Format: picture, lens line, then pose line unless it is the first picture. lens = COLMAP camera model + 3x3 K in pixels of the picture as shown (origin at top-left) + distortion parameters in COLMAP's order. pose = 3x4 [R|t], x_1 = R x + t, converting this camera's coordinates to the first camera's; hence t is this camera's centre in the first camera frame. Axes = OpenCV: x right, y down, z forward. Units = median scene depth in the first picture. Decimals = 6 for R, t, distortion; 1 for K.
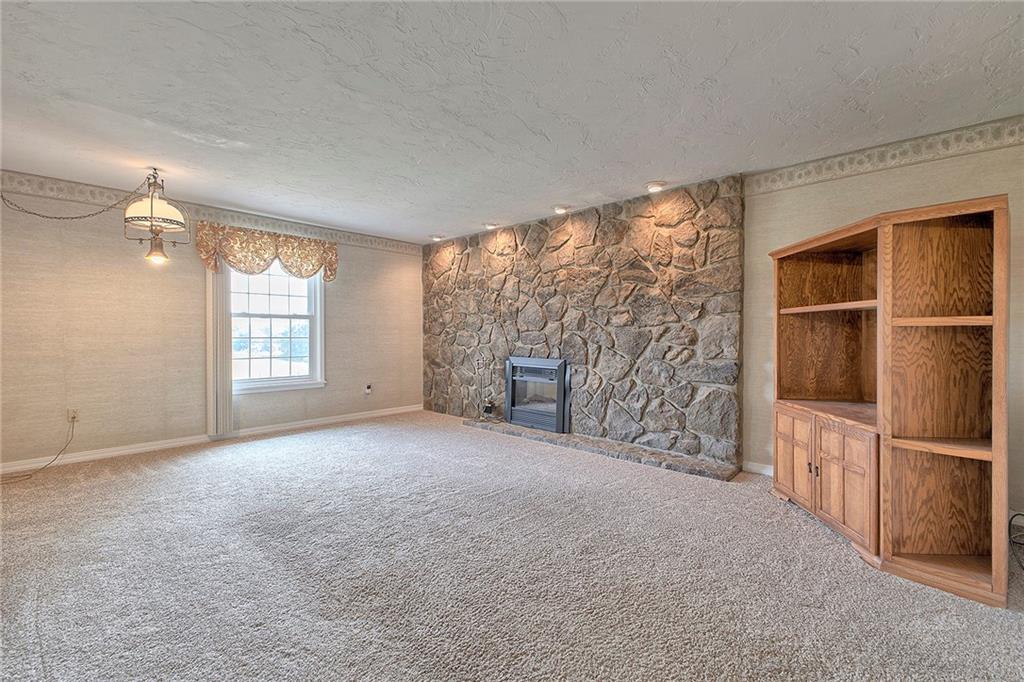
lens RADIAL K [[452.6, 0, 512.0], [0, 452.6, 336.3], [0, 0, 1]] dist [0.002979, 0.000055]
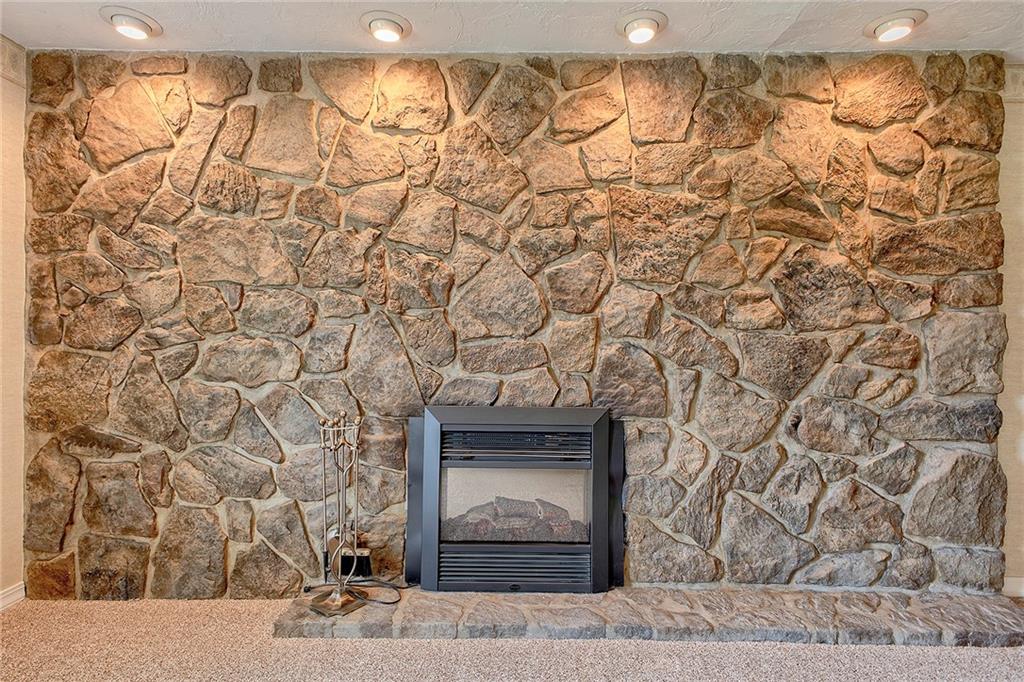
lens RADIAL K [[521.5, 0, 512.0], [0, 521.5, 341.0], [0, 0, 1]] dist [0.016193, -0.000458]
pose [[0.732040, 0.010924, 0.681174, -0.276743], [0.001432, 0.999845, -0.017574, -0.001293], [-0.681260, 0.013840, 0.731911, 0.725142]]
